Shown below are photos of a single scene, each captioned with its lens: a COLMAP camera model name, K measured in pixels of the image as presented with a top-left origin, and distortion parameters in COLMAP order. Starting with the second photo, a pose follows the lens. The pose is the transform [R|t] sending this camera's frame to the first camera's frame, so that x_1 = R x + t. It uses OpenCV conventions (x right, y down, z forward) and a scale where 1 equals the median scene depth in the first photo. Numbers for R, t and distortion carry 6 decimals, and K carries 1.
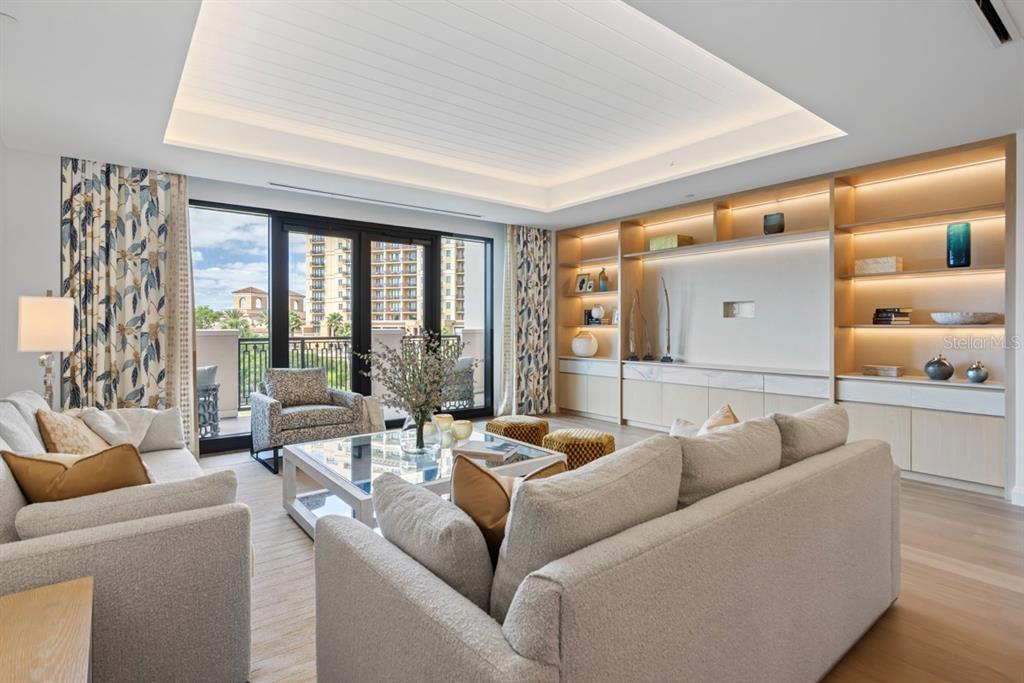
lens RADIAL K [[518.3, 0, 511.2], [0, 518.3, 332.8], [0, 0, 1]] dist [0.001169, -0.002021]
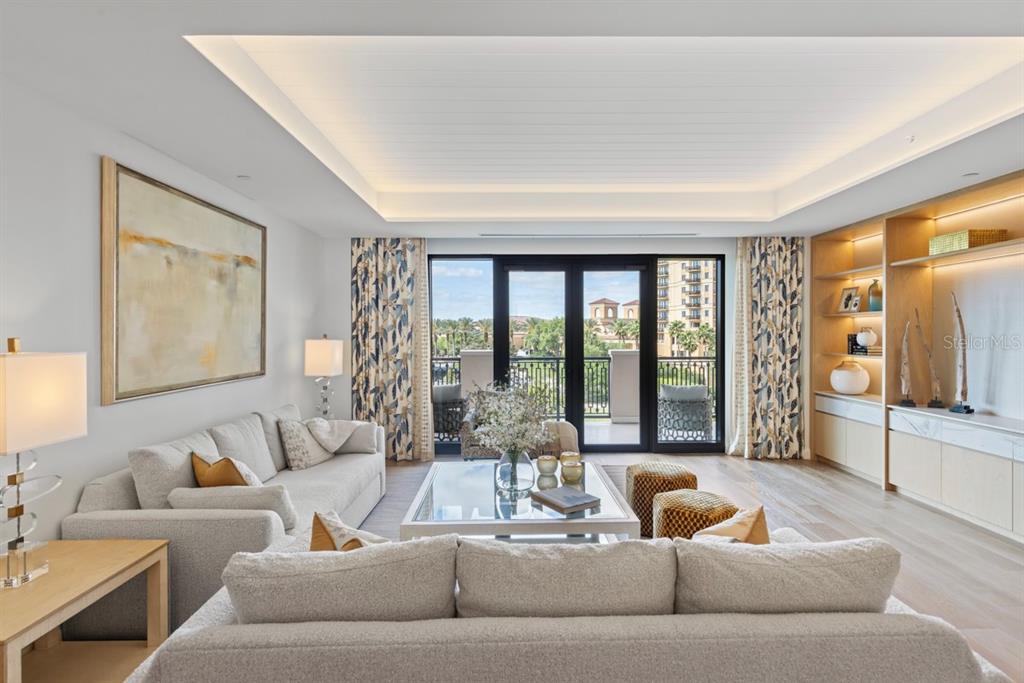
lens RADIAL K [[514.5, 0, 513.6], [0, 514.5, 340.9], [0, 0, 1]] dist [0.008219, -0.001382]
pose [[0.794850, 0.007690, -0.606757, 0.235365], [-0.005148, 0.999969, 0.005930, -0.039997], [0.606784, -0.001590, 0.794865, 0.082166]]
